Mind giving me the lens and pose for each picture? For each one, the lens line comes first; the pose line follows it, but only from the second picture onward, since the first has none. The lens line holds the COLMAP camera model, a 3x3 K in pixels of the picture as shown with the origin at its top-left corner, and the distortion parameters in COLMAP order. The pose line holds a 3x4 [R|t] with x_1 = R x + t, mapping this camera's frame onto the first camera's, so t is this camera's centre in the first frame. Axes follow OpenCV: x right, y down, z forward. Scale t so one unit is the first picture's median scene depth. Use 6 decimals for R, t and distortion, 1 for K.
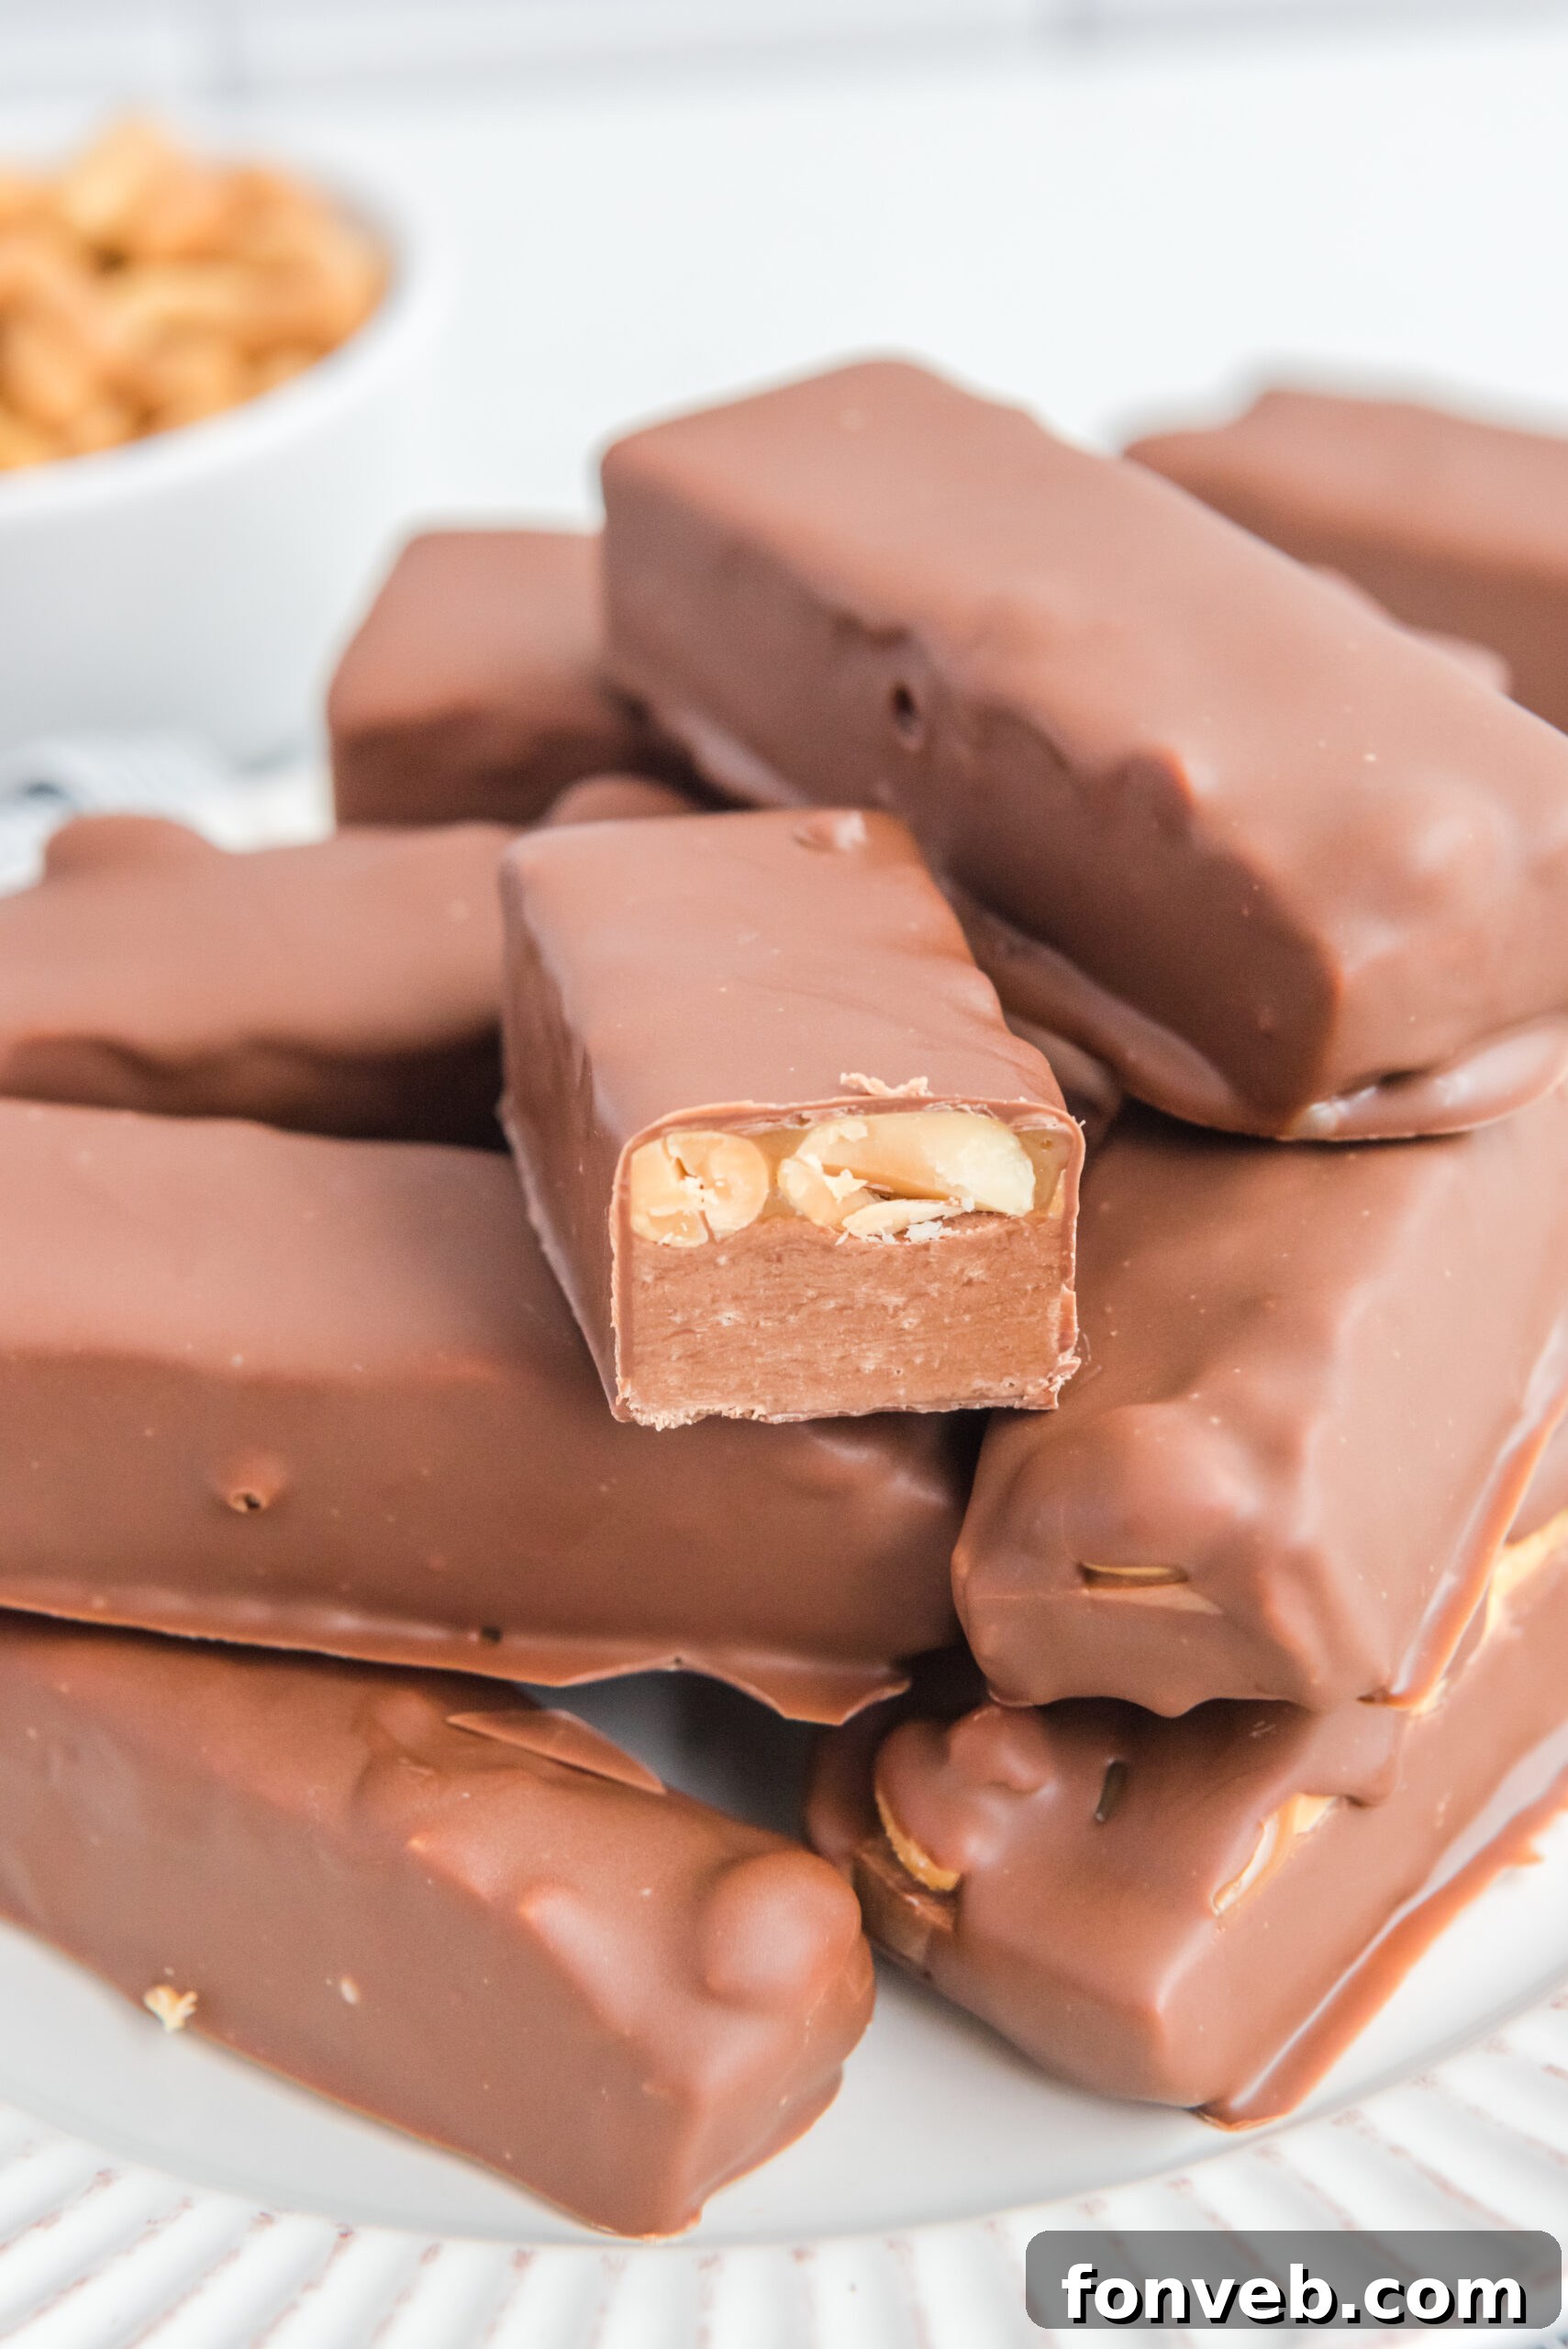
lens RADIAL K [[4746.0, 0, 779.8], [0, 4746.0, 1128.6], [0, 0, 1]] dist [-0.032260, 0.194896]
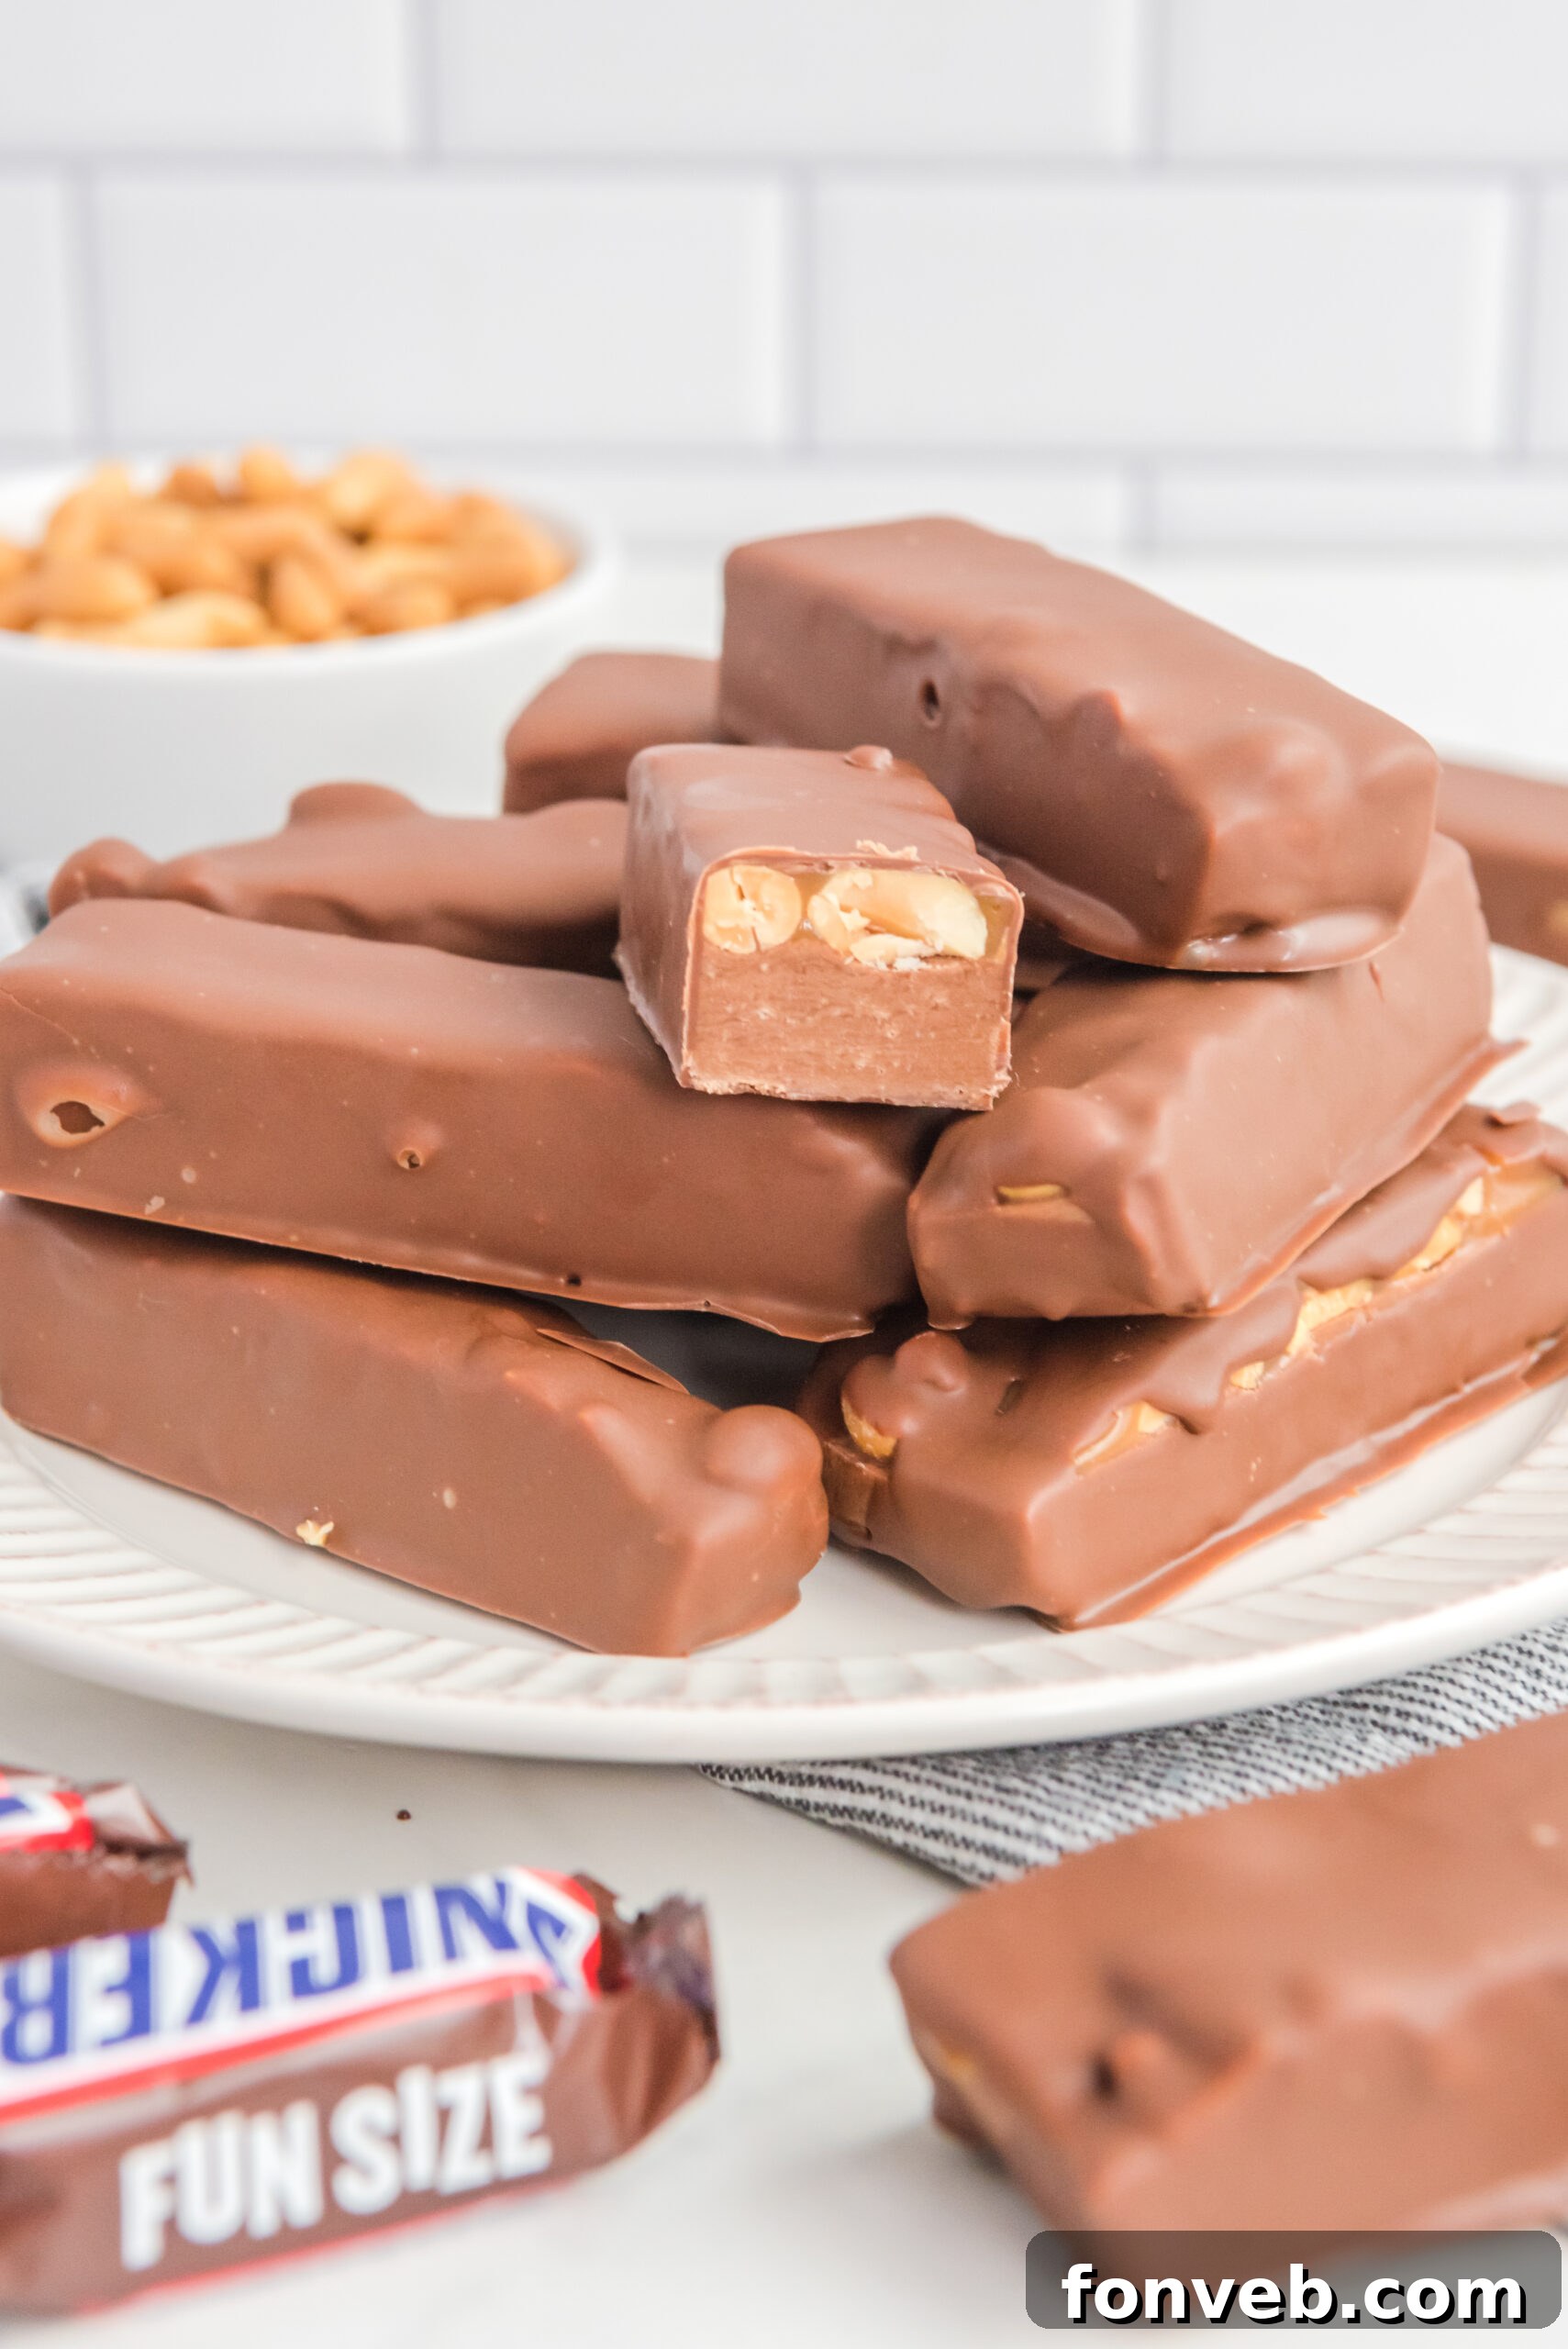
lens RADIAL K [[4746.0, 0, 779.8], [0, 4746.0, 1128.6], [0, 0, 1]] dist [-0.032260, 0.194896]
pose [[0.996154, 0.082808, -0.028642, 0.036951], [-0.086711, 0.978640, -0.186401, 0.335993], [0.012595, 0.188168, 0.982056, -0.388679]]
